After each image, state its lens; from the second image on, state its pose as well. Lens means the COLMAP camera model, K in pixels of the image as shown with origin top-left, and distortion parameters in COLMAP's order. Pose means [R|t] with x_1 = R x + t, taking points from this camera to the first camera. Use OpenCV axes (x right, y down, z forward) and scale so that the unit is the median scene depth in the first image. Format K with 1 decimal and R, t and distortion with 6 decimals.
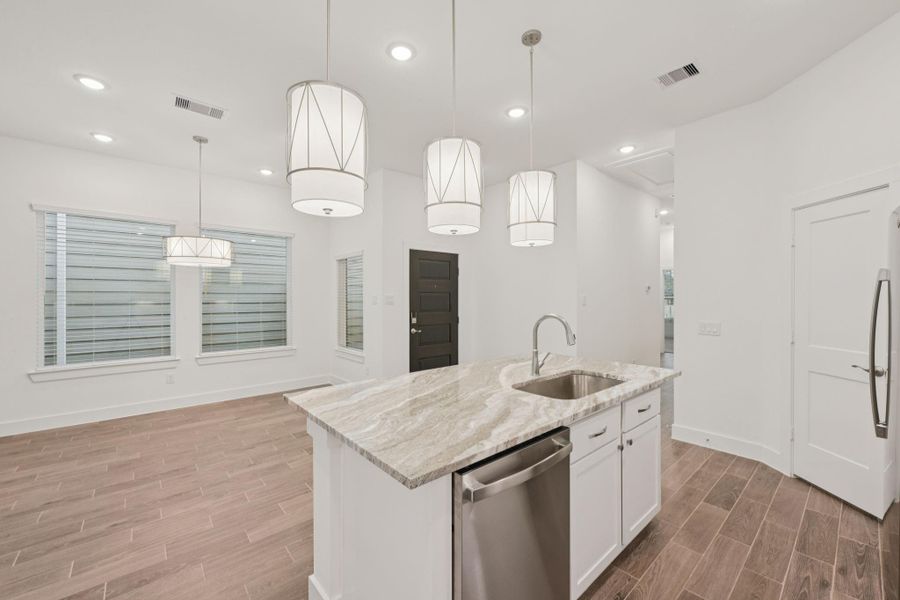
lens RADIAL K [[360.8, 0, 447.9], [0, 360.8, 300.3], [0, 0, 1]] dist [-0.002364, 0.000308]
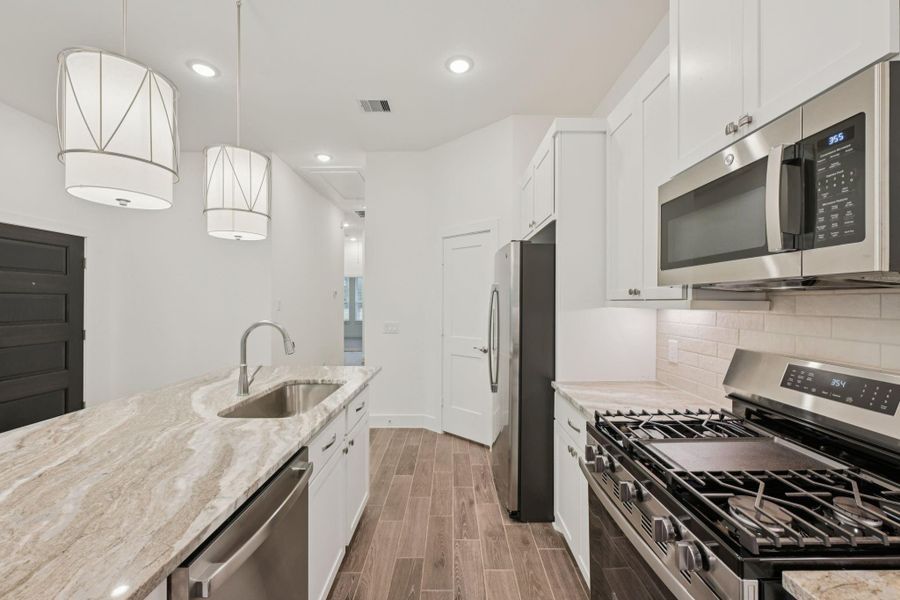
lens RADIAL K [[360.8, 0, 451.9], [0, 360.8, 301.8], [0, 0, 1]] dist [-0.002364, 0.000308]
pose [[0.656599, 0.001163, 0.754239, -0.068764], [0.004741, 0.999973, -0.005669, -0.000057], [-0.754225, 0.007298, 0.656575, 0.090196]]
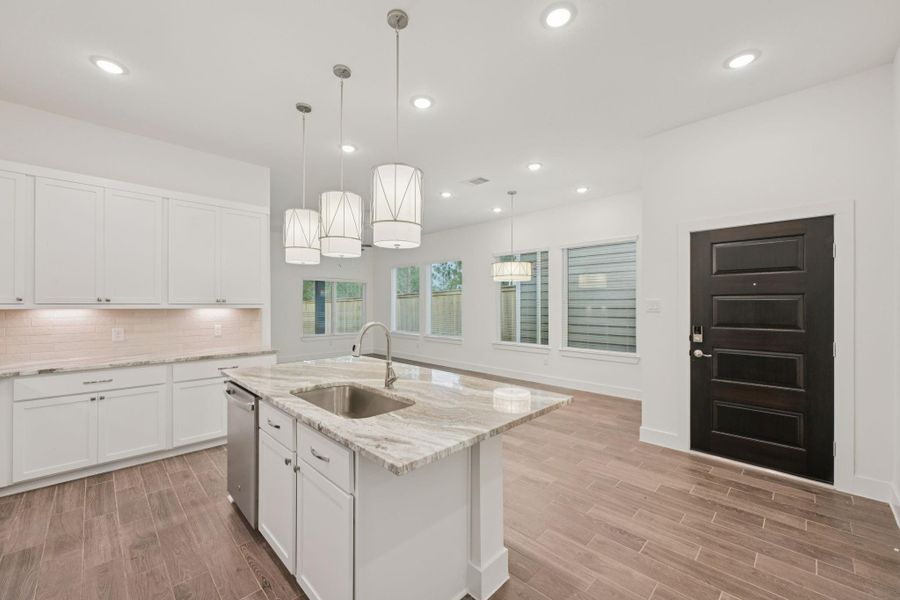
lens RADIAL K [[360.8, 0, 450.7], [0, 360.8, 303.8], [0, 0, 1]] dist [-0.002364, 0.000308]
pose [[0.065323, 0.003352, -0.997859, 1.138543], [-0.006570, 0.999974, 0.002929, -0.013514], [0.997843, 0.006365, 0.065343, 1.062734]]
